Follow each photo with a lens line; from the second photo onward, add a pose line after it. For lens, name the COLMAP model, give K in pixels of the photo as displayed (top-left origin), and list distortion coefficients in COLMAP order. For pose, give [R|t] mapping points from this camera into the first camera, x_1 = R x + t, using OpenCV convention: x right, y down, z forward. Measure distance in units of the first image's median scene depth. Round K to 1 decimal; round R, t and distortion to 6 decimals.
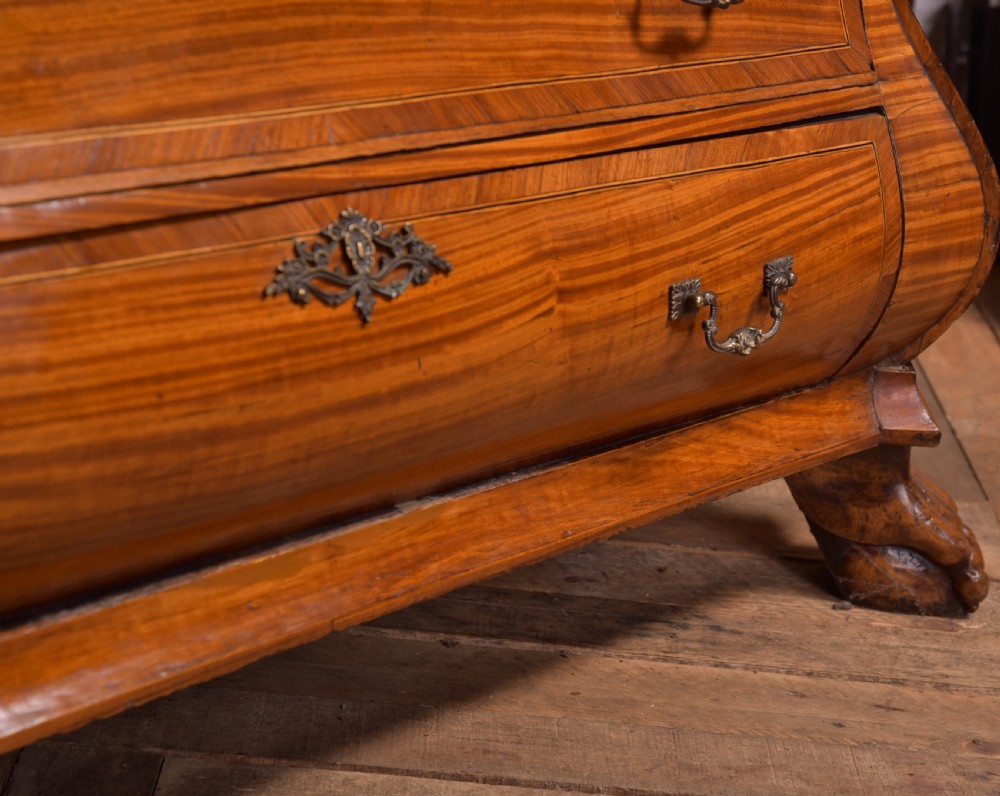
lens RADIAL K [[2164.6, 0, 586.2], [0, 2164.6, 402.6], [0, 0, 1]] dist [0.175963, 0.000000]
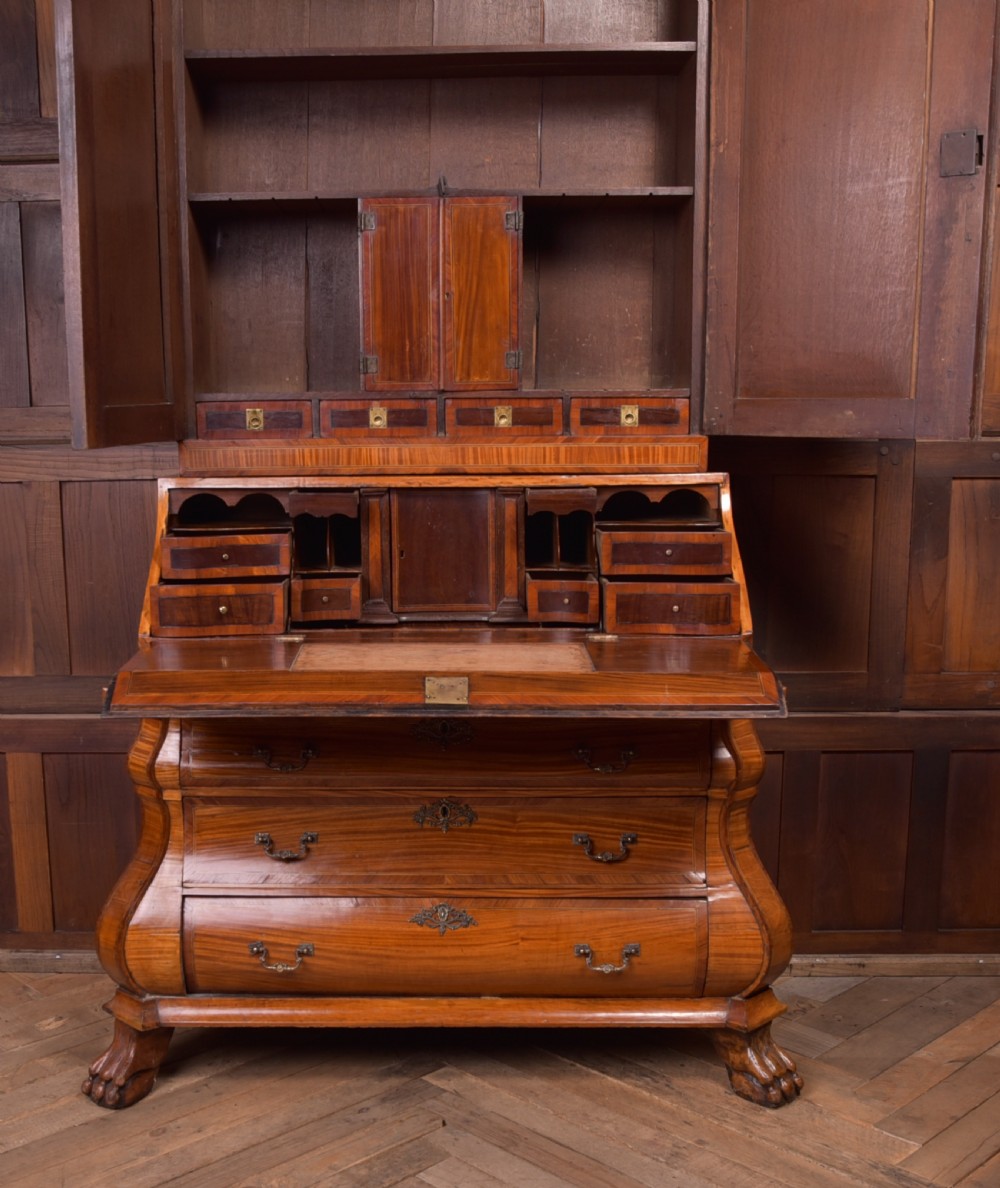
lens RADIAL K [[1502.6, 0, 391.4], [0, 1502.6, 740.2], [0, 0, 1]] dist [-0.102990, 0.000000]
pose [[0.648111, 0.041300, -0.760425, 1.683961], [-0.190223, 0.975656, -0.109138, -0.064100], [0.737406, 0.215384, 0.640190, -0.681305]]
